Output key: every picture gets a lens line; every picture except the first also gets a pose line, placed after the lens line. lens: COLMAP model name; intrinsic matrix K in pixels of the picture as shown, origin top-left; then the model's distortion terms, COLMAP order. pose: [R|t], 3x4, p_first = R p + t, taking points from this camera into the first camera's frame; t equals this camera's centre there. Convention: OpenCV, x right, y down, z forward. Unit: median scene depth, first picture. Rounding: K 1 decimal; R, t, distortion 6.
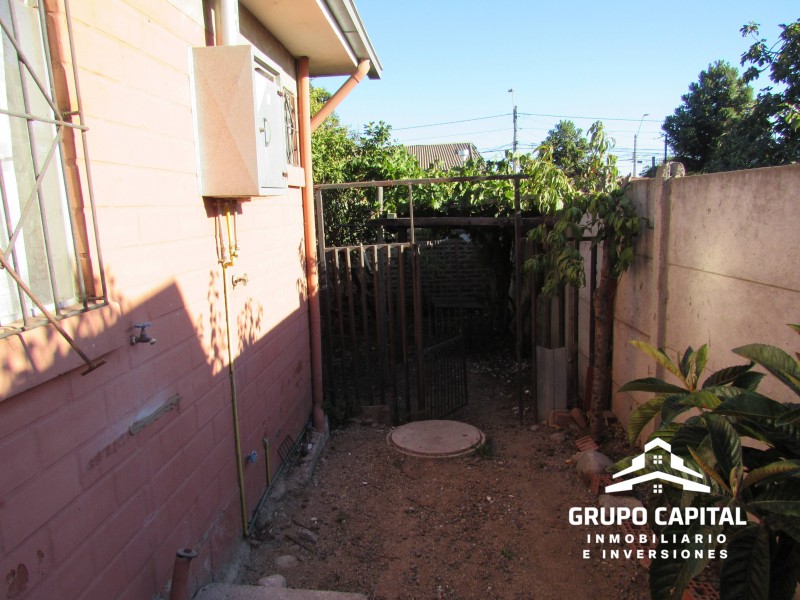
lens RADIAL K [[571.5, 0, 398.2], [0, 571.5, 304.7], [0, 0, 1]] dist [-0.042700, 0.030424]
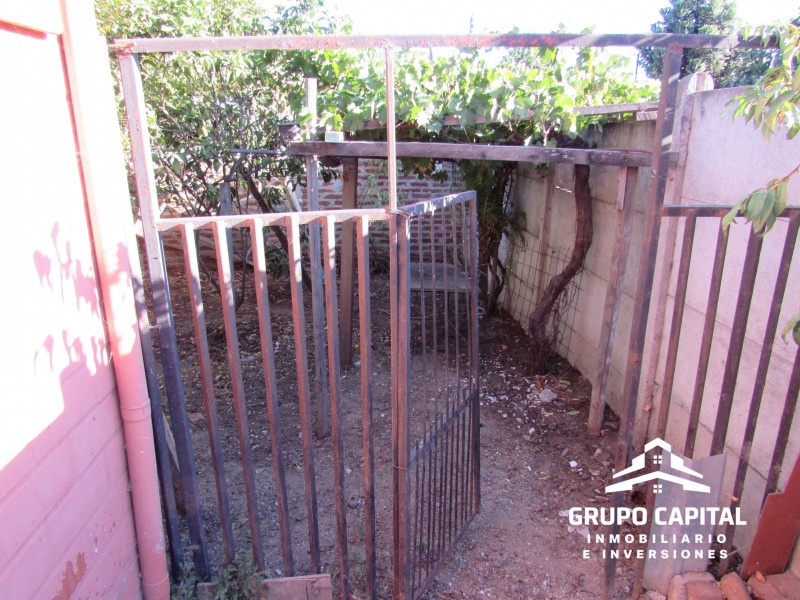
lens RADIAL K [[571.5, 0, 401.1], [0, 571.5, 299.1], [0, 0, 1]] dist [-0.042700, 0.030424]
pose [[0.993499, -0.002308, 0.113819, -0.009867], [-0.011341, 0.992814, 0.119127, -0.071972], [-0.113276, -0.119643, 0.986334, 0.466628]]
